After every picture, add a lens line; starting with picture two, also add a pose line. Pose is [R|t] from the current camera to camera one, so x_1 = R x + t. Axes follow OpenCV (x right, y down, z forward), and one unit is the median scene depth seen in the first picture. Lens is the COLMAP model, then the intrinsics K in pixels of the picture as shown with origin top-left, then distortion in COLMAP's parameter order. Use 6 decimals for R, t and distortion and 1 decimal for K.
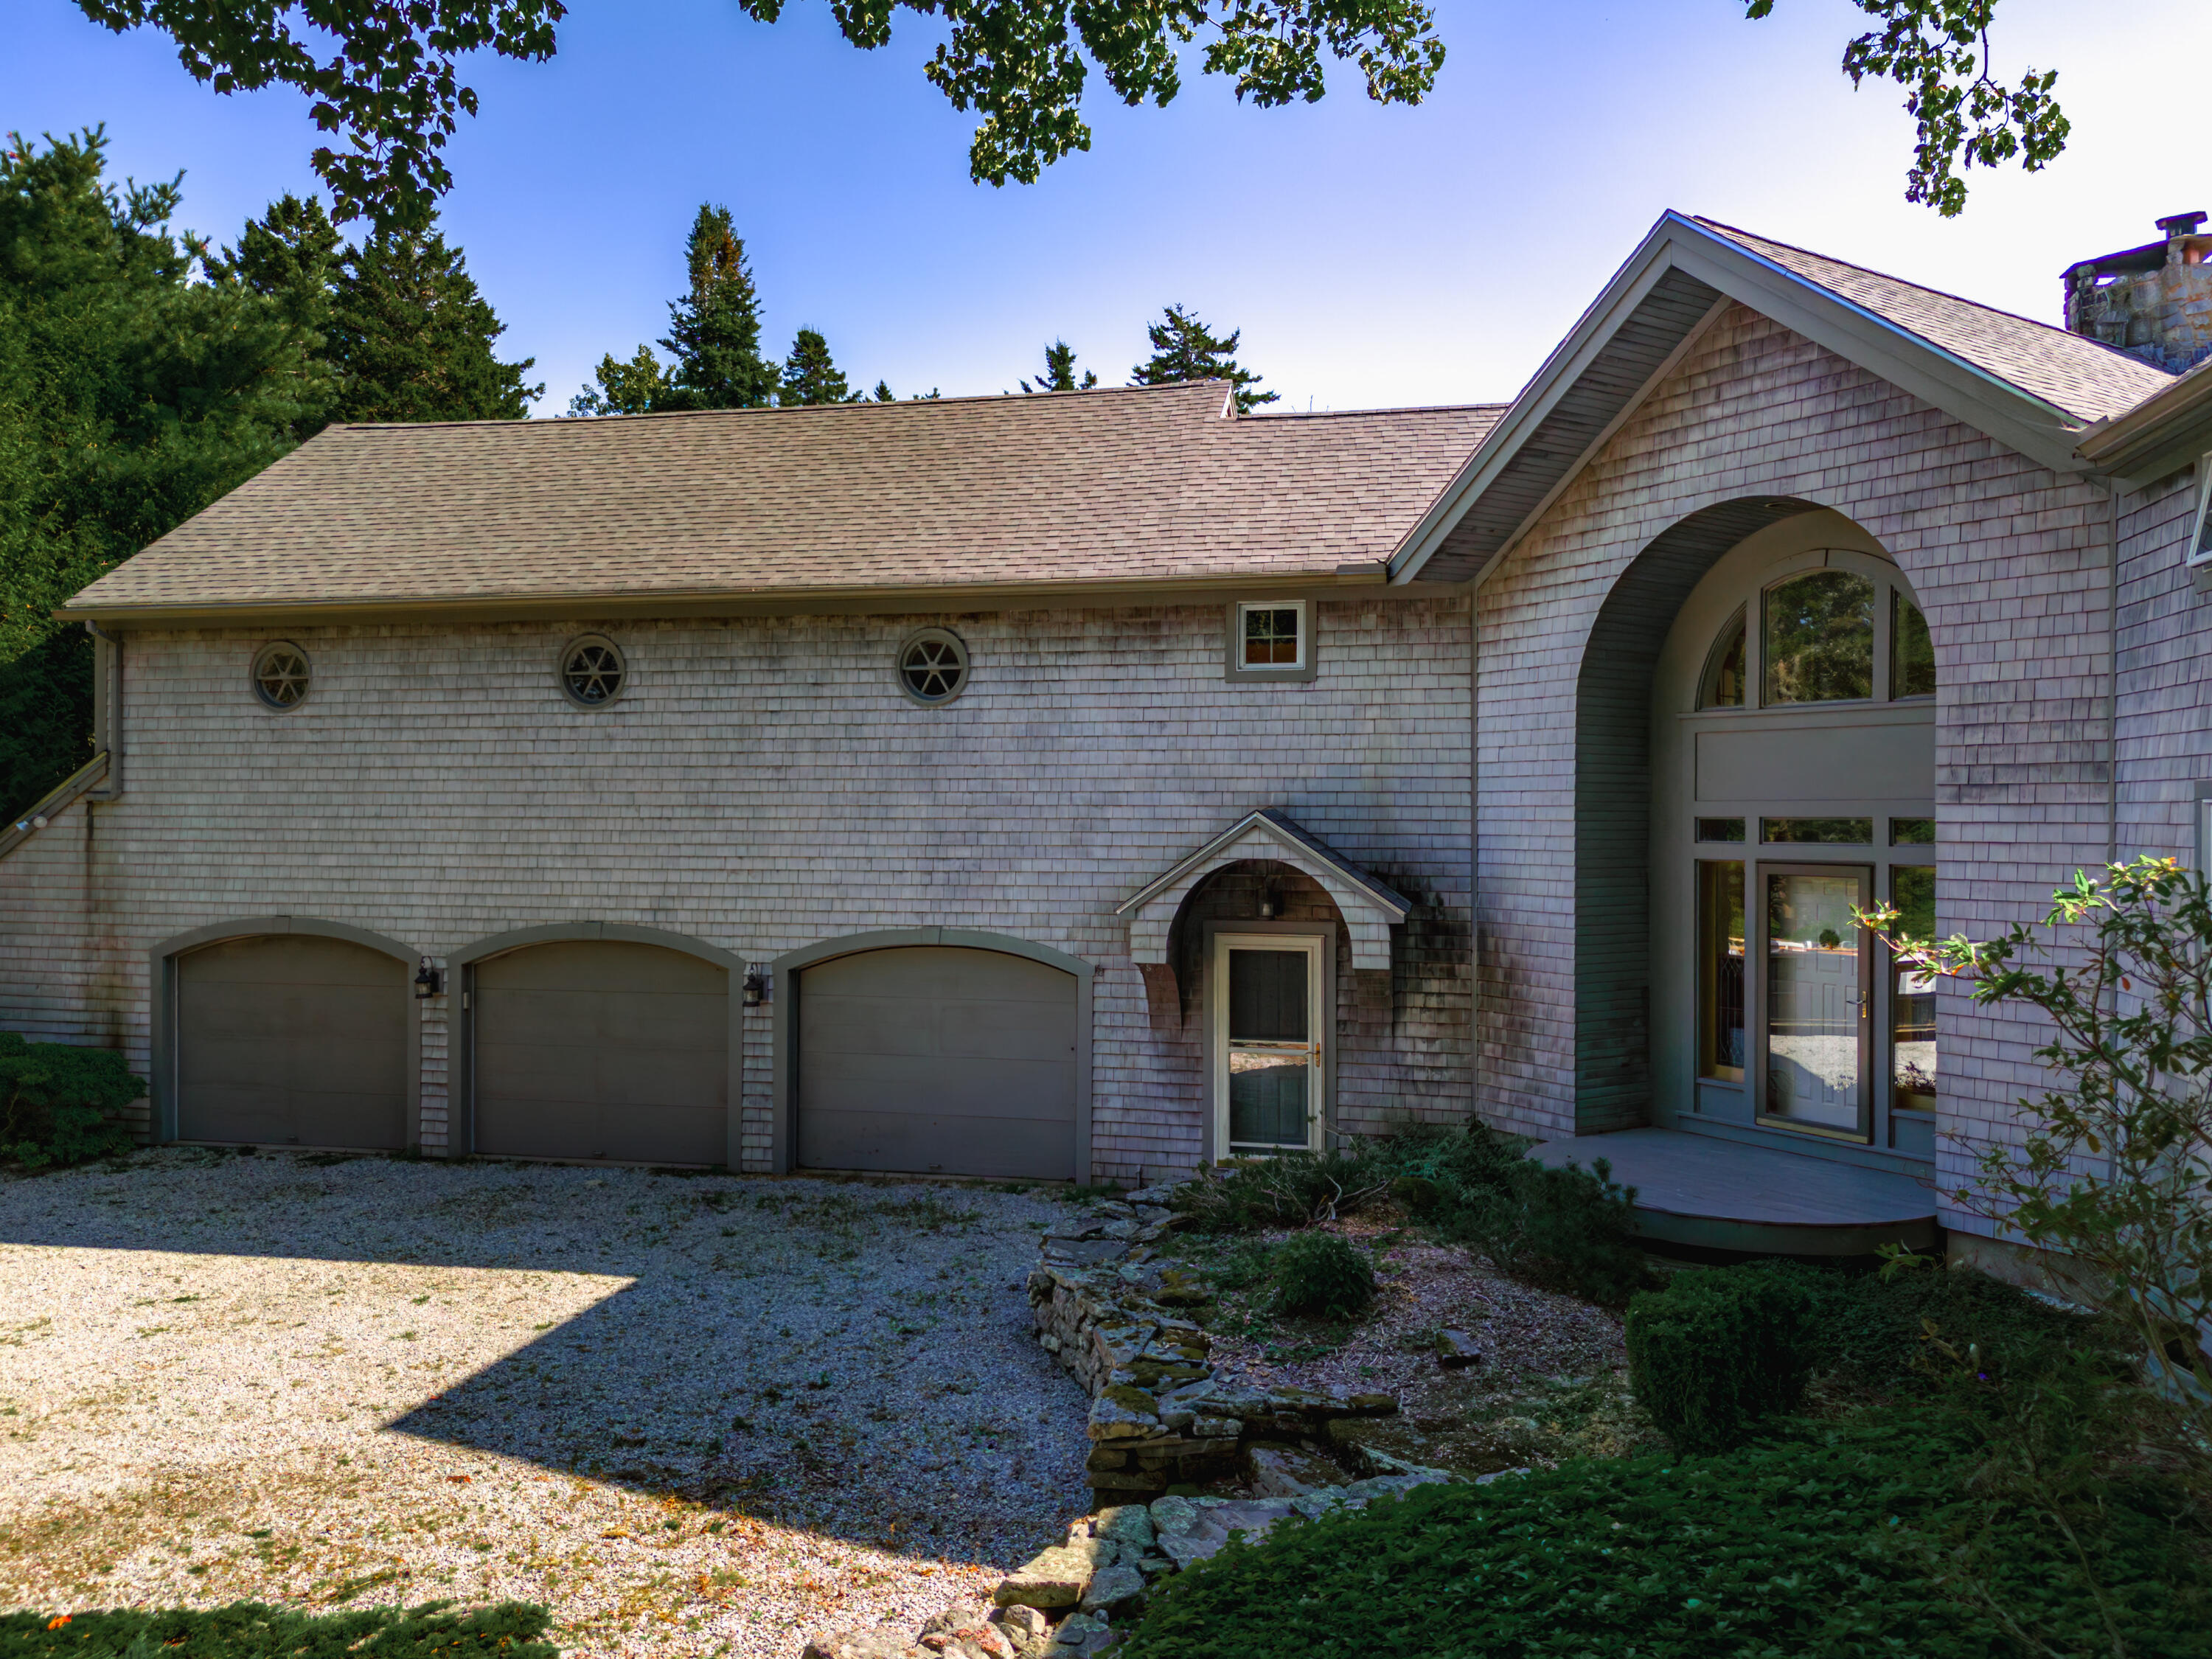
lens RADIAL K [[1653.3, 0, 1109.2], [0, 1653.3, 813.6], [0, 0, 1]] dist [0.072951, -0.099904]
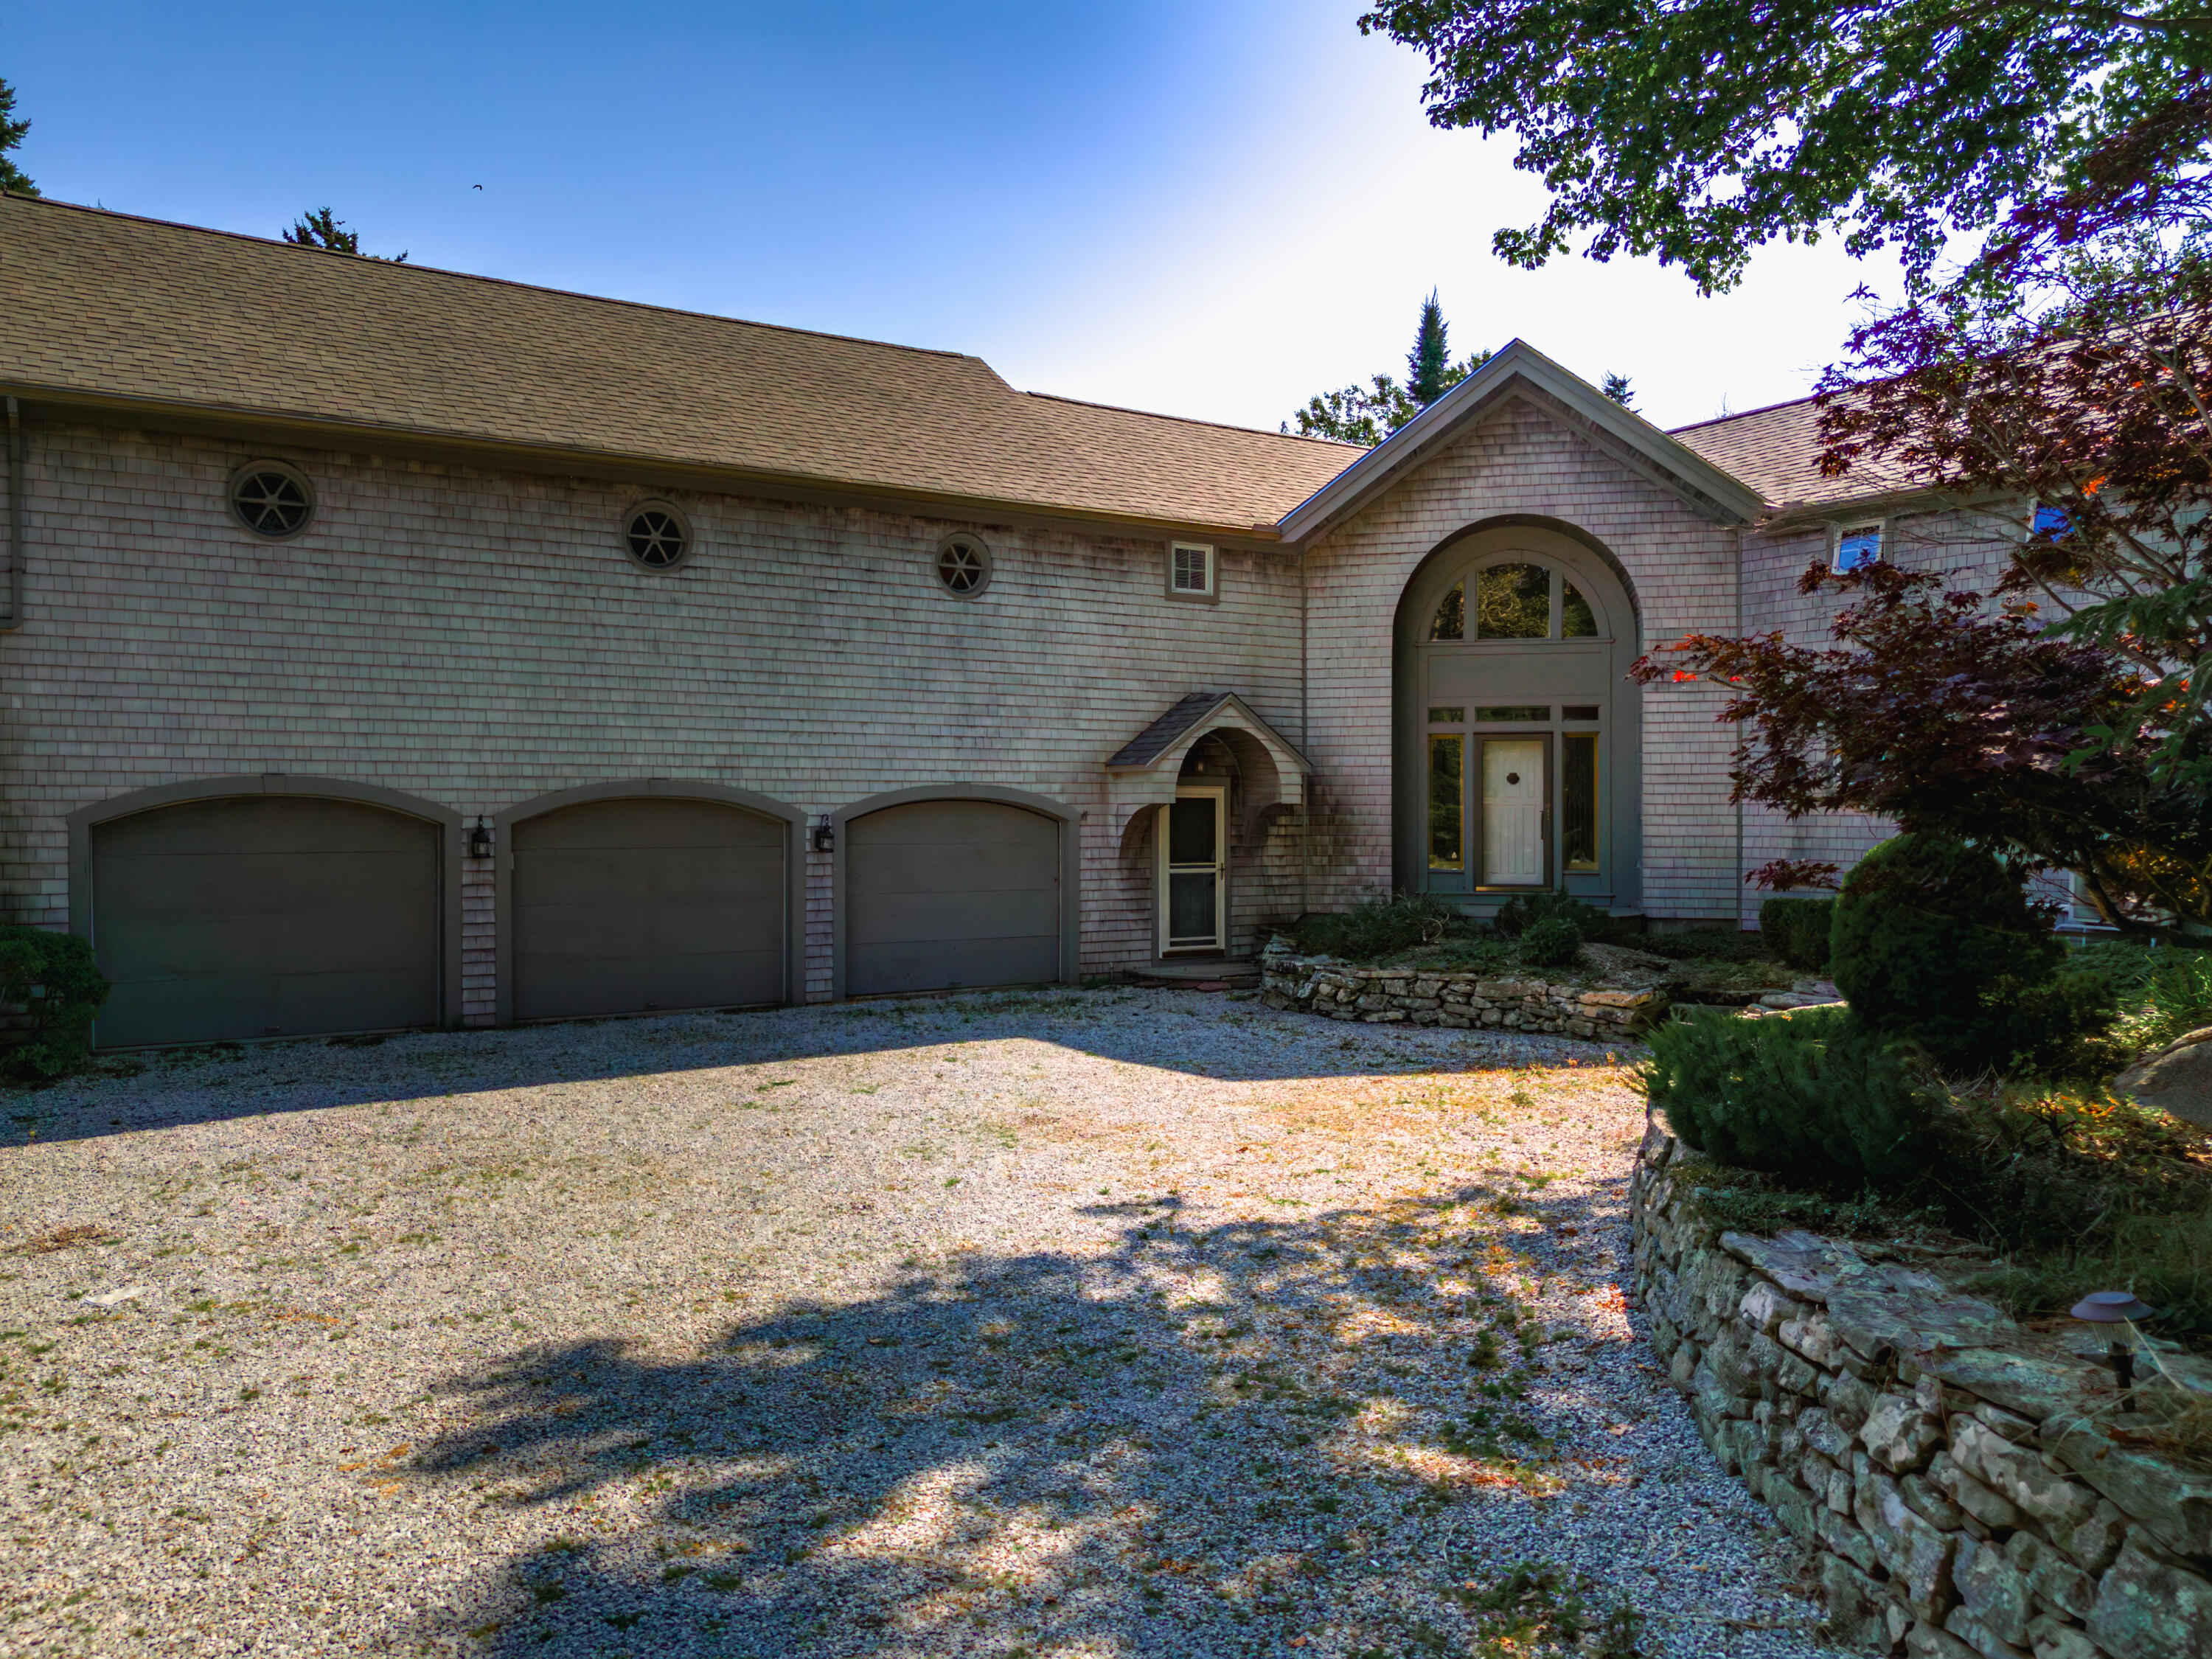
lens RADIAL K [[1653.3, 0, 1109.2], [0, 1653.3, 813.6], [0, 0, 1]] dist [0.072951, -0.099904]
pose [[0.704177, -0.002780, 0.710019, -0.902527], [0.001746, 0.999996, 0.002183, 0.090318], [-0.710023, -0.000298, 0.704179, 0.080885]]
